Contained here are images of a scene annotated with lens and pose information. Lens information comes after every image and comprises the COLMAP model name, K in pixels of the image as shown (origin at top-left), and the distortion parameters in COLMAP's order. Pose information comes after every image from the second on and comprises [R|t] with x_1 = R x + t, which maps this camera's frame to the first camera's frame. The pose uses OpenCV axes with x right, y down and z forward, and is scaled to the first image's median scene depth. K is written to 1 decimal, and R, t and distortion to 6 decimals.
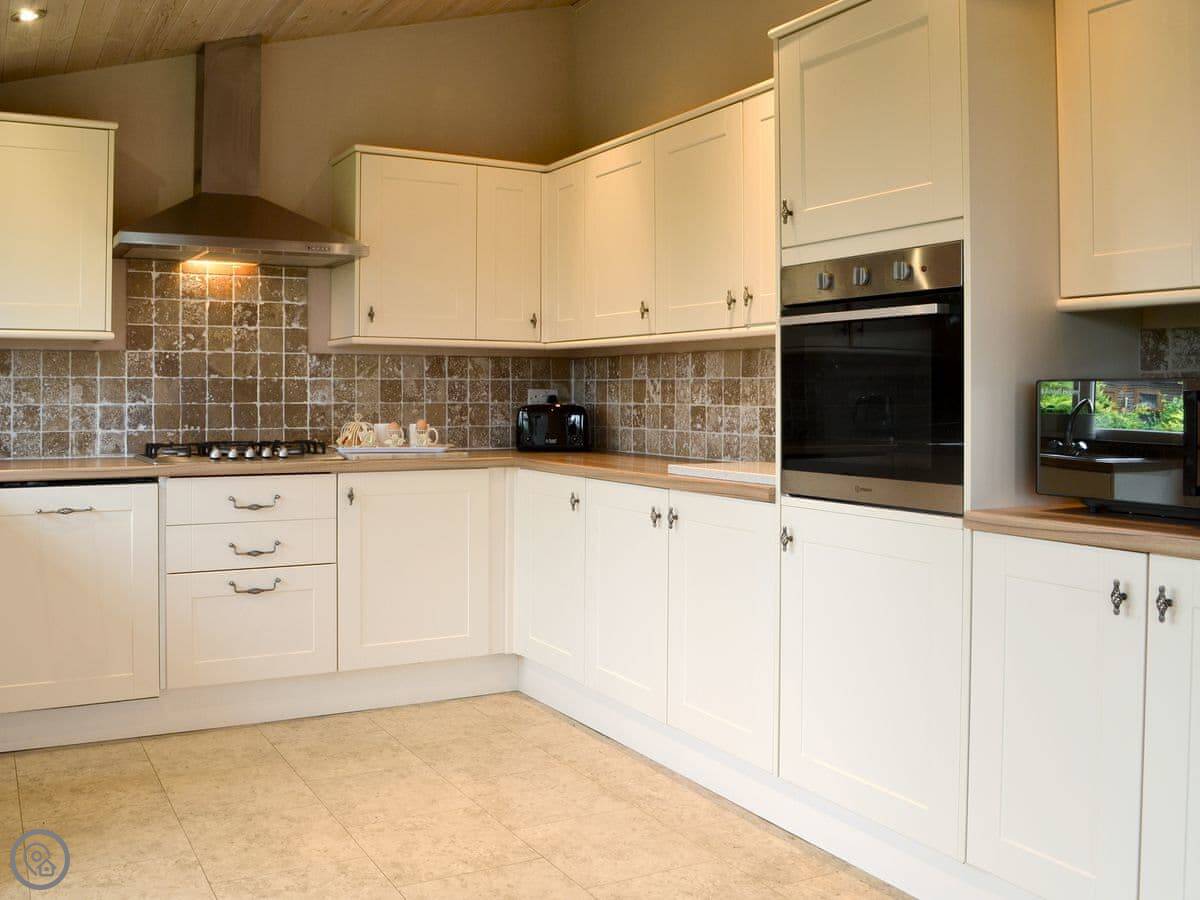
lens RADIAL K [[1155.7, 0, 602.5], [0, 1155.7, 400.2], [0, 0, 1]] dist [-0.093130, 0.005279]
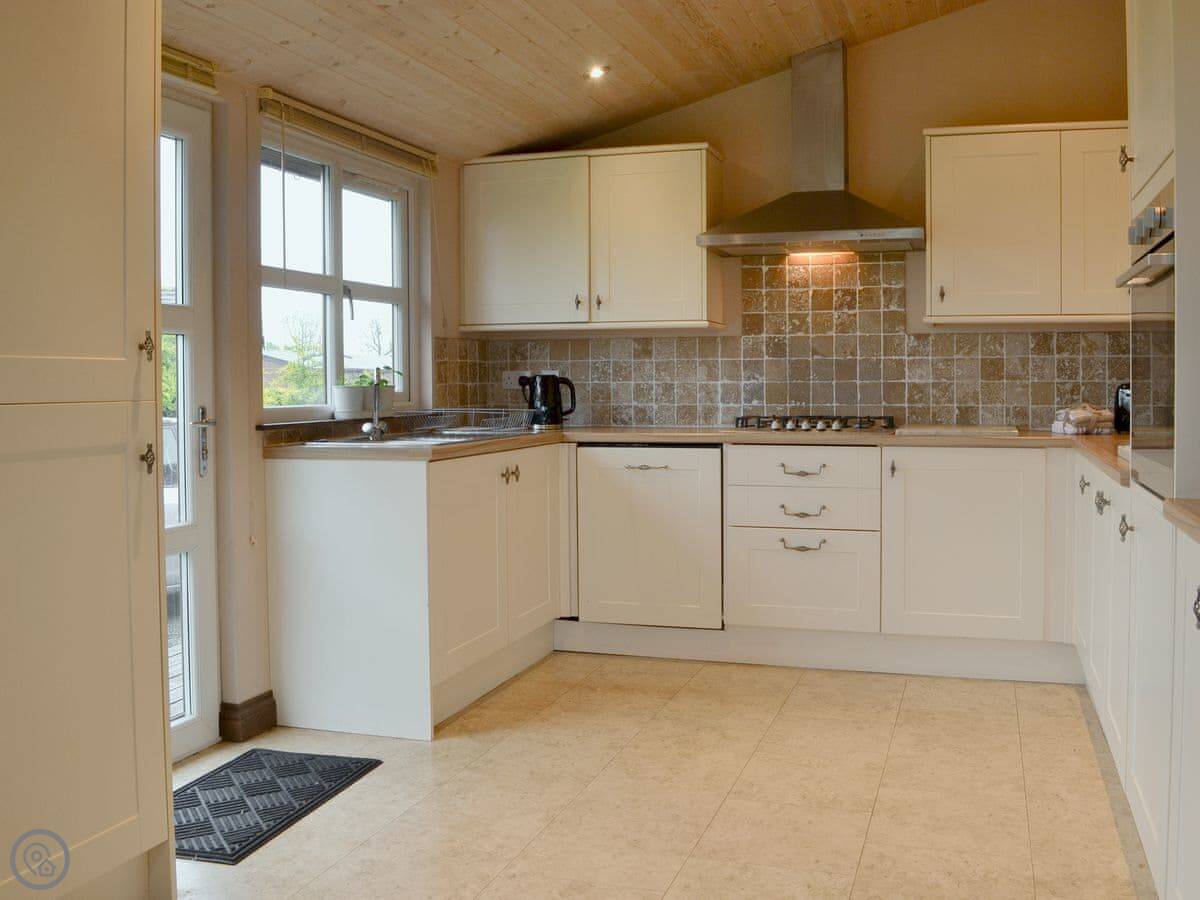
lens RADIAL K [[1193.5, 0, 600.4], [0, 1193.5, 435.0], [0, 0, 1]] dist [-0.094805, -0.004439]
pose [[0.684554, 0.029158, -0.728379, 0.365776], [0.001368, 0.999147, 0.041283, 0.006984], [0.728961, -0.029256, 0.683930, 0.058453]]
